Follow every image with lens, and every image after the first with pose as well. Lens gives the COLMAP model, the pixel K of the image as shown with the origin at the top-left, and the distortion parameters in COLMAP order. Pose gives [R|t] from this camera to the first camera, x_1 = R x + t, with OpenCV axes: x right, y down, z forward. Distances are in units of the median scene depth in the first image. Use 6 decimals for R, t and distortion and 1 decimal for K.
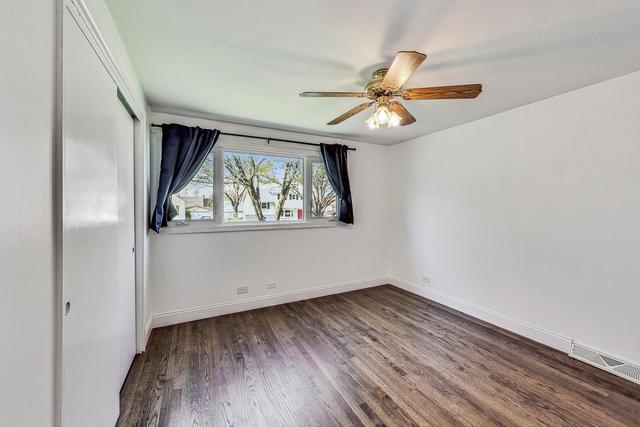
lens RADIAL K [[248.7, 0, 320.1], [0, 248.7, 208.2], [0, 0, 1]] dist [-0.000599, -0.000194]
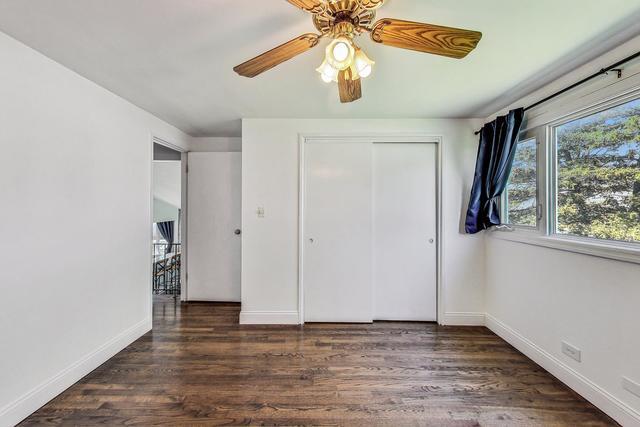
lens RADIAL K [[248.7, 0, 320.1], [0, 248.7, 208.2], [0, 0, 1]] dist [-0.000599, -0.000194]
pose [[-0.467803, 0.002454, -0.883829, 0.701482], [-0.010581, 0.999909, 0.008377, -0.011714], [0.883769, 0.013270, -0.467735, 1.081010]]
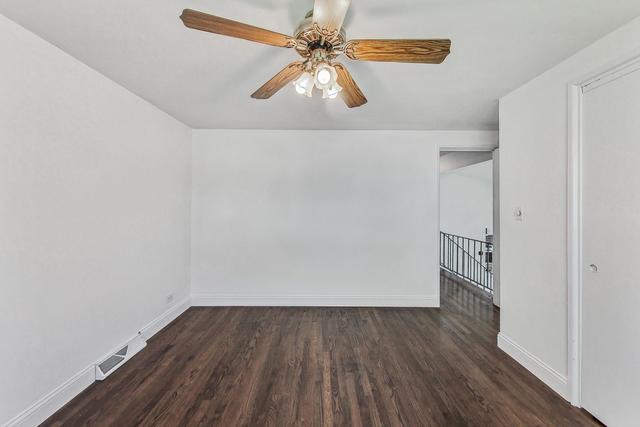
lens RADIAL K [[248.7, 0, 320.1], [0, 248.7, 208.2], [0, 0, 1]] dist [-0.000599, -0.000194]
pose [[-0.889250, -0.006278, 0.457379, -0.057910], [0.001877, 0.999847, 0.017373, -0.013972], [-0.457418, 0.016308, -0.889102, 1.424237]]
